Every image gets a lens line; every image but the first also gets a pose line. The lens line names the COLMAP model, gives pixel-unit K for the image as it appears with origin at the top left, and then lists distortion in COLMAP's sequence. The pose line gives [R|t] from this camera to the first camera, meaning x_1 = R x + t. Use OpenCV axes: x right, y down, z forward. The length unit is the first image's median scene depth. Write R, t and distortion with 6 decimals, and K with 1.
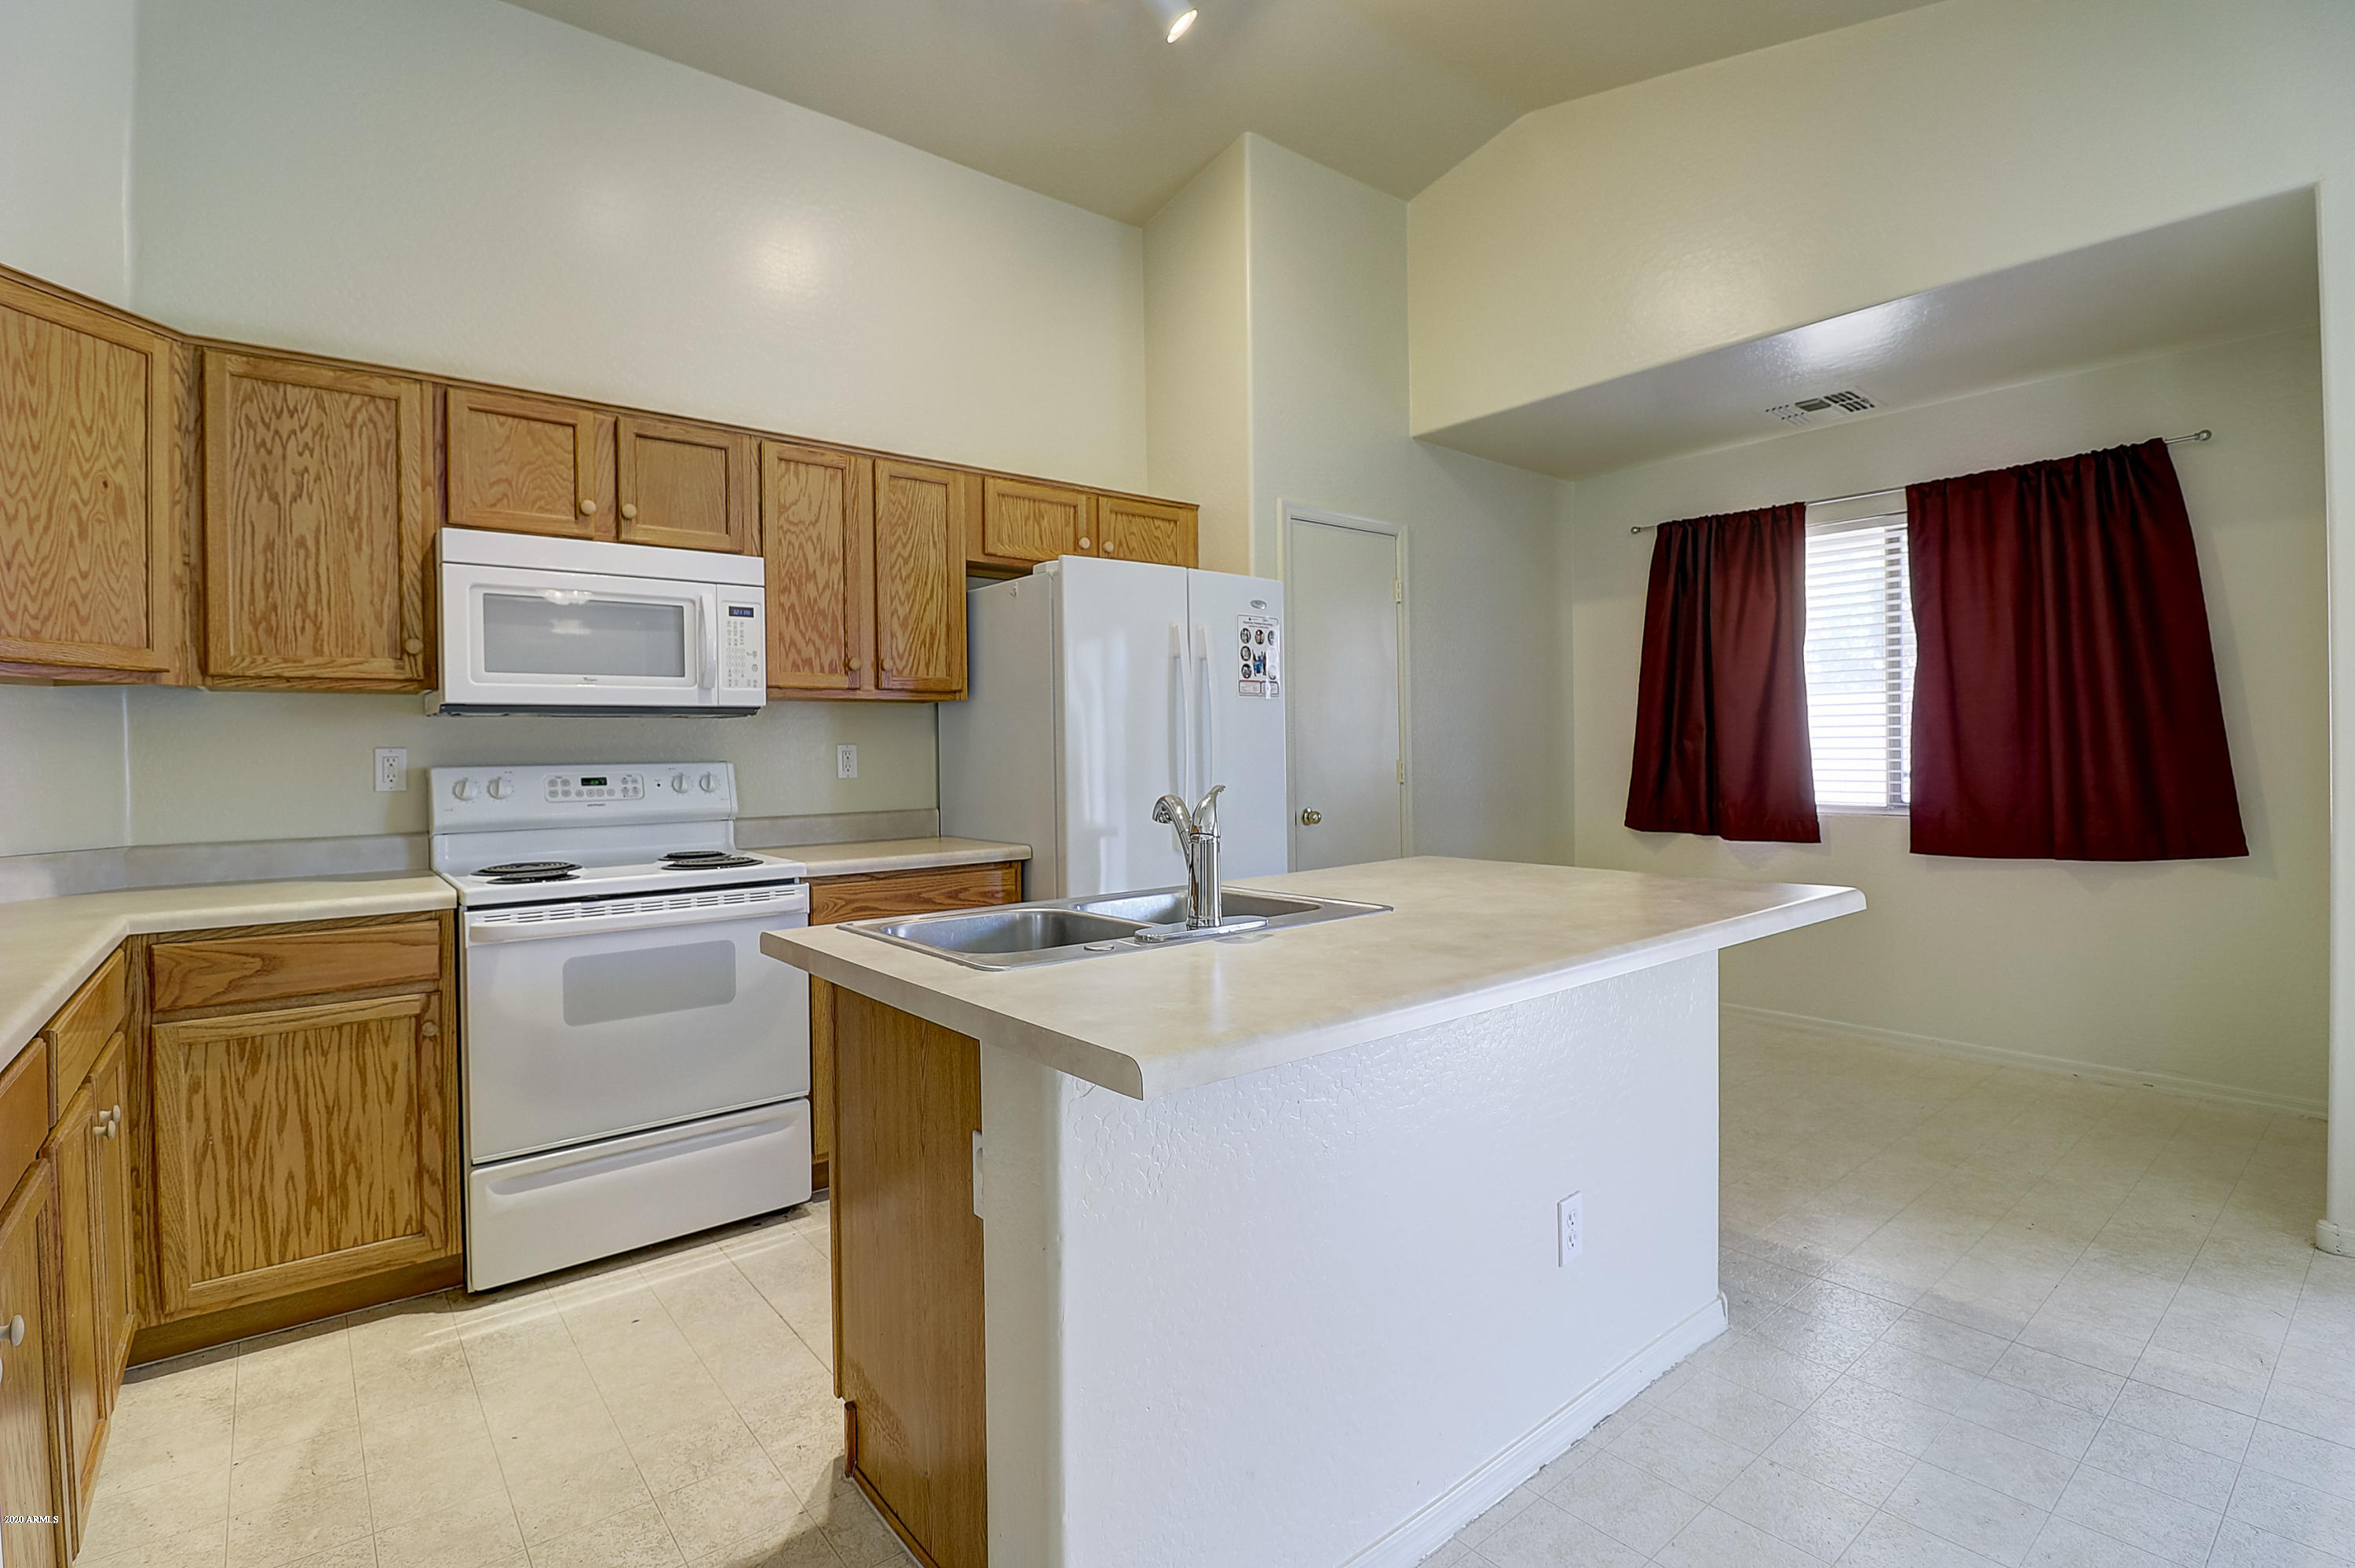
lens RADIAL K [[1087.2, 0, 1161.5], [0, 1087.2, 754.8], [0, 0, 1]] dist [0.000411, -0.014825]
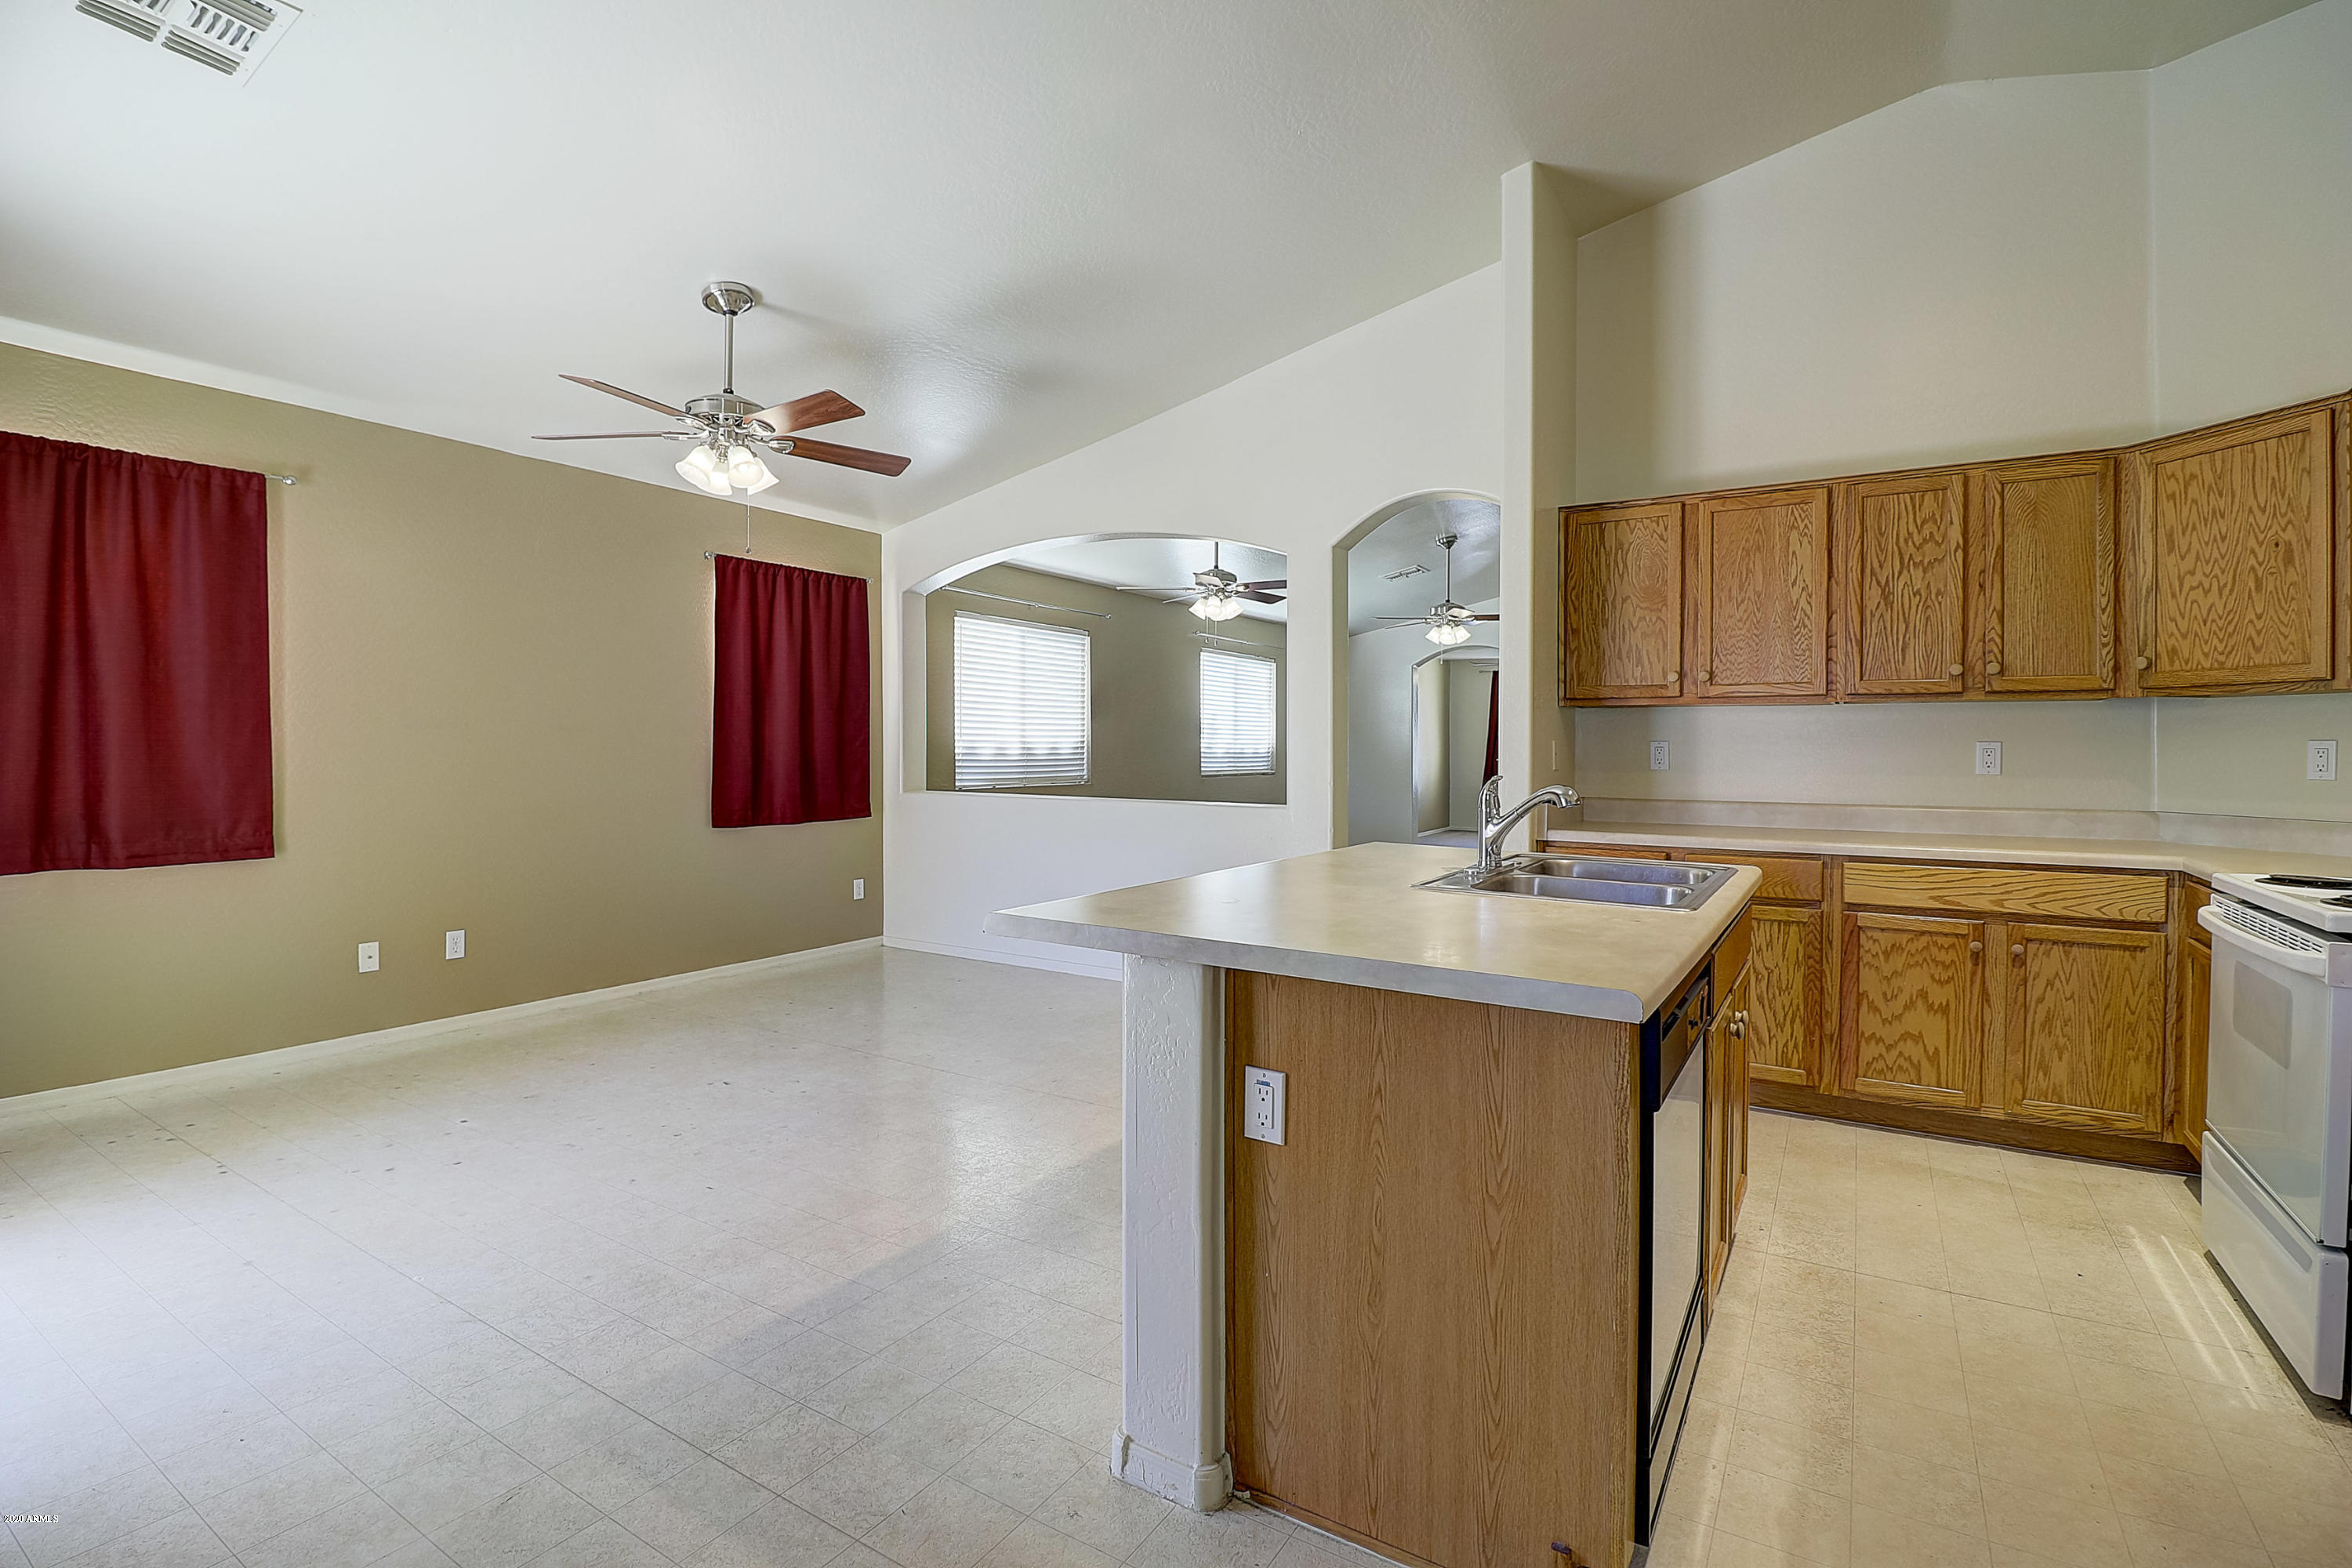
lens RADIAL K [[1086.0, 0, 1160.0], [0, 1086.0, 754.9], [0, 0, 1]] dist [0.000411, -0.014825]
pose [[-0.949492, 0.010351, -0.313621, 0.594980], [0.006007, 0.999872, 0.014815, -0.013905], [0.313735, 0.012183, -0.949433, 1.430790]]
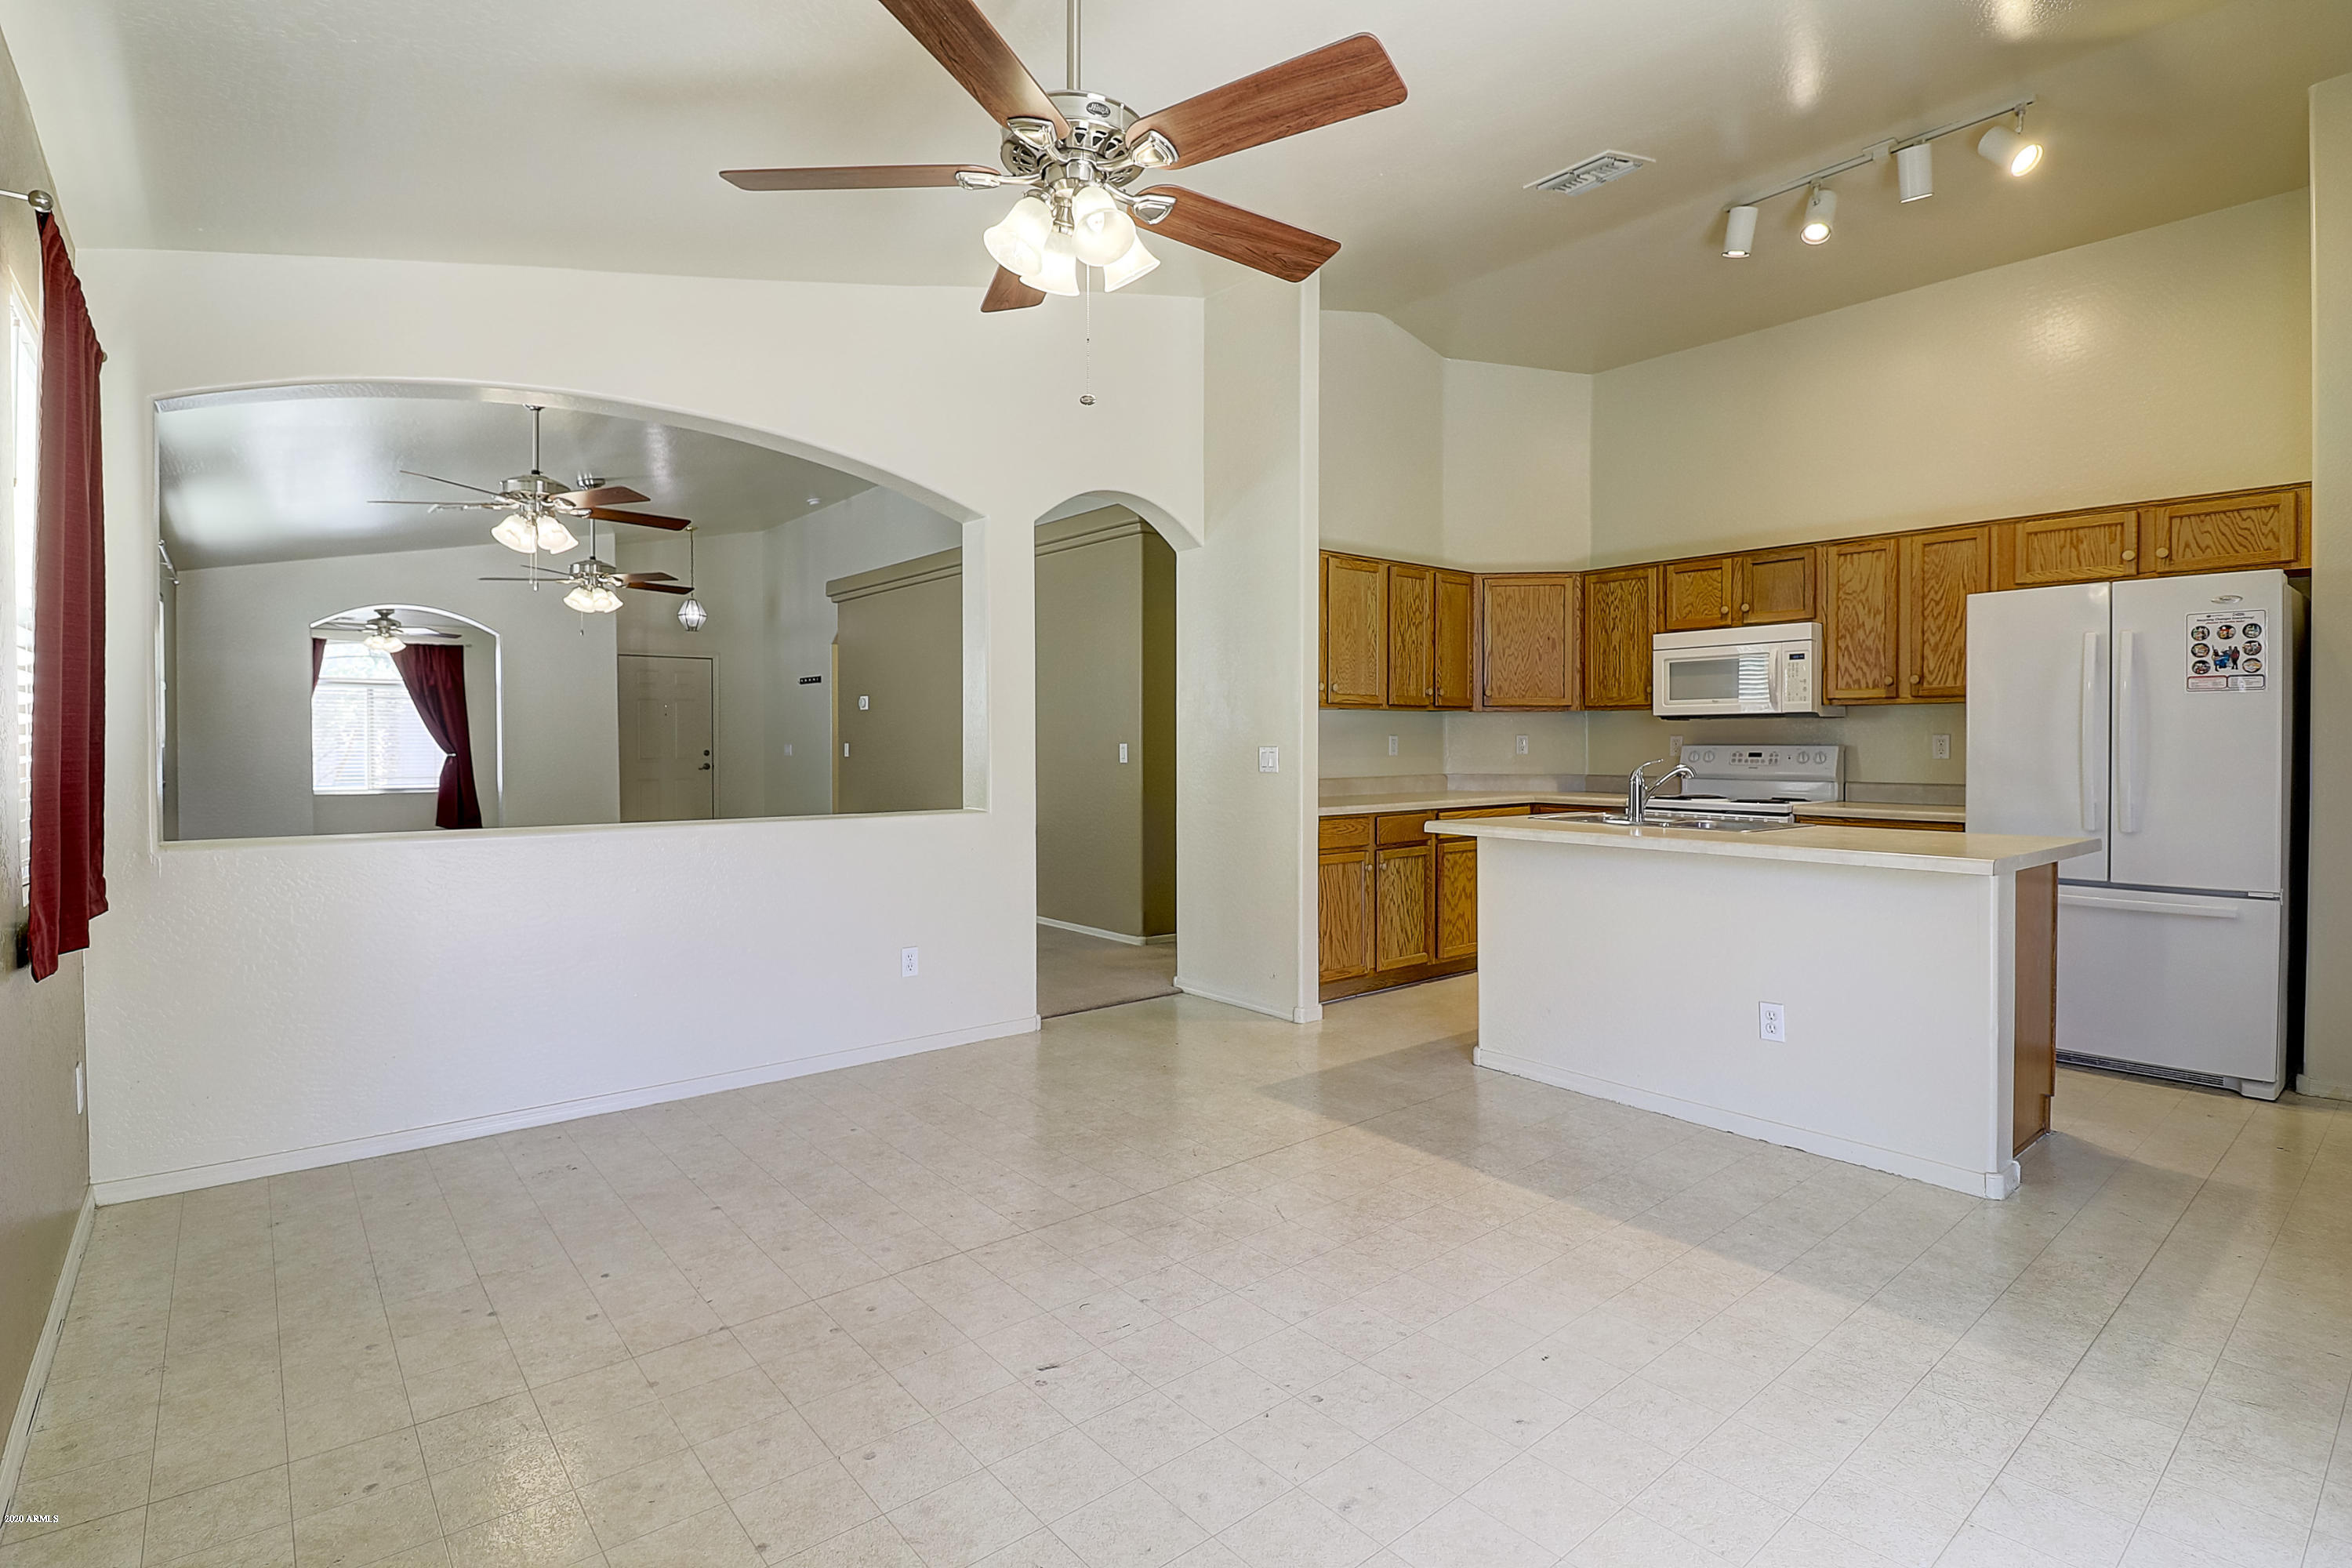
lens RADIAL K [[1135.4, 0, 1178.1], [0, 1135.4, 749.3], [0, 0, 1]] dist [0.001473, -0.012295]
pose [[0.014996, 0.022035, -0.999645, 1.475831], [-0.003990, 0.999751, 0.021977, -0.024296], [0.999880, 0.003659, 0.015080, 0.012786]]
